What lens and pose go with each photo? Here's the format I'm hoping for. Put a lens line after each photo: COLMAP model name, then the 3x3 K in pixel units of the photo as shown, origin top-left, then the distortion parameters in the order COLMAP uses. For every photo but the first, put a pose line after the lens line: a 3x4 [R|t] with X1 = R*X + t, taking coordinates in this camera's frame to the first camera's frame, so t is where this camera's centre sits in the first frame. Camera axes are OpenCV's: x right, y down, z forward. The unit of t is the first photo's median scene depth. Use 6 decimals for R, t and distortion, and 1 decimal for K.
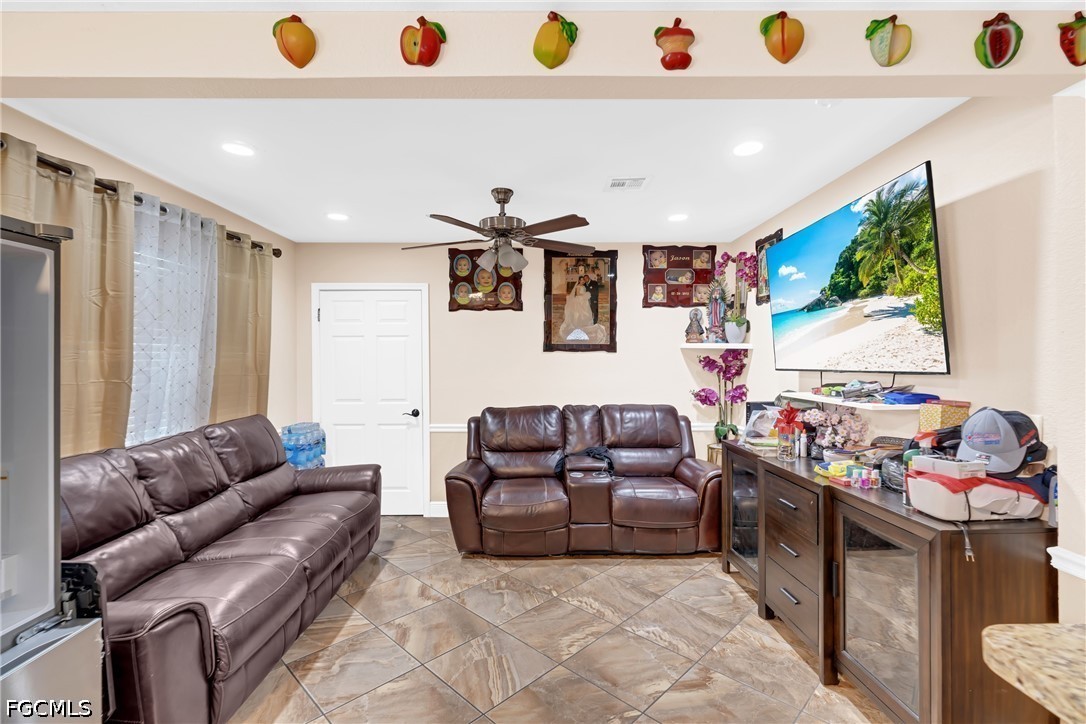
lens RADIAL K [[495.0, 0, 546.1], [0, 495.0, 322.4], [0, 0, 1]] dist [-0.005726, 0.004229]
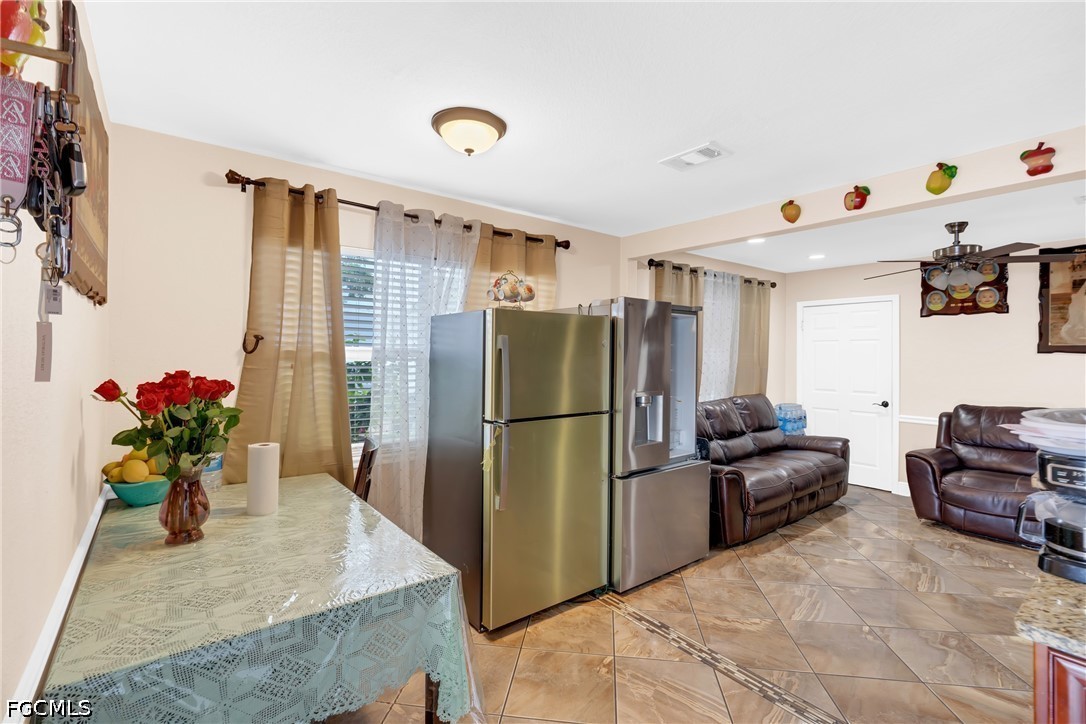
lens RADIAL K [[495.0, 0, 538.9], [0, 495.0, 388.2], [0, 0, 1]] dist [-0.005726, 0.004229]
pose [[0.604965, 0.061707, -0.793858, 0.239536], [0.048115, 0.992338, 0.113801, -0.041771], [0.794797, -0.107042, 0.597360, -0.507421]]
